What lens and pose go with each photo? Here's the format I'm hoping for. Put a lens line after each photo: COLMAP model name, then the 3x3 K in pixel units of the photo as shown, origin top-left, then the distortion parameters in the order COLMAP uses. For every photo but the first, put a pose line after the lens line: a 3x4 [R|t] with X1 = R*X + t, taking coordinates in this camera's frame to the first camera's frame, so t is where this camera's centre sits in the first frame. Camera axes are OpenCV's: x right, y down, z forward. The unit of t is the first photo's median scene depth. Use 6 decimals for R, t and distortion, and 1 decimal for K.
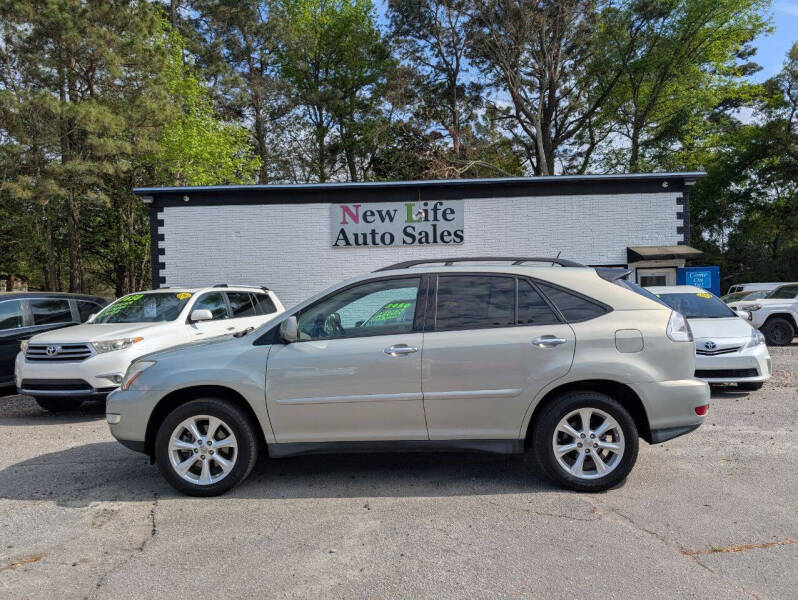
lens RADIAL K [[583.3, 0, 395.4], [0, 583.3, 310.3], [0, 0, 1]] dist [0.022618, -0.020225]
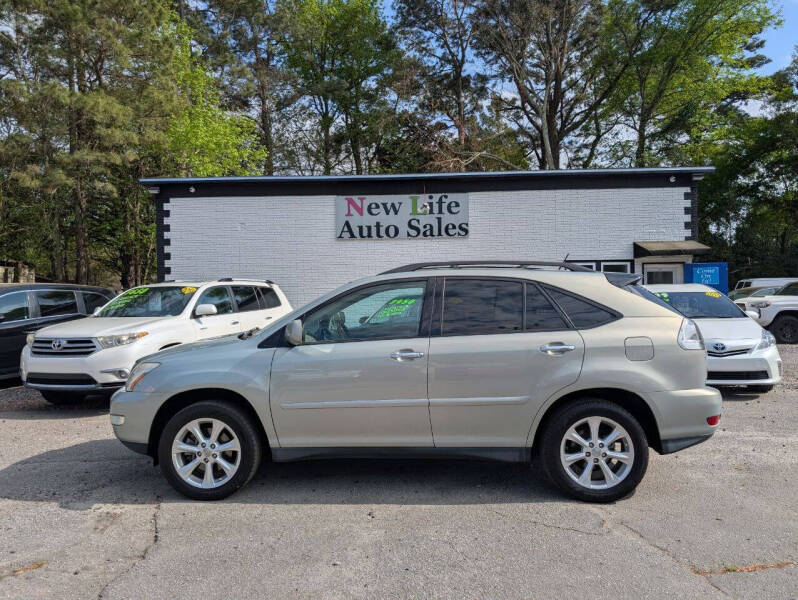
lens RADIAL K [[583.3, 0, 389.0], [0, 583.3, 294.2], [0, 0, 1]] dist [0.022618, -0.020225]
pose [[0.999818, 0.010631, -0.015844, -0.001583], [-0.010760, 0.999909, -0.008108, -0.006865], [0.015757, 0.008277, 0.999842, 0.002627]]
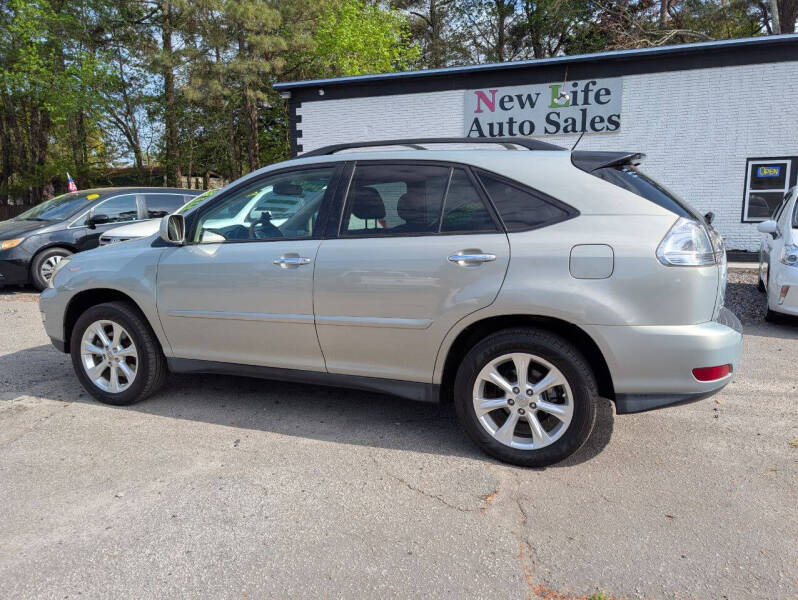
lens RADIAL K [[583.3, 0, 394.9], [0, 583.3, 297.2], [0, 0, 1]] dist [0.022618, -0.020225]
pose [[0.942439, 0.066385, -0.327721, 0.105065], [-0.016901, 0.988298, 0.151594, -0.001281], [0.333950, -0.137329, 0.932533, 0.076148]]
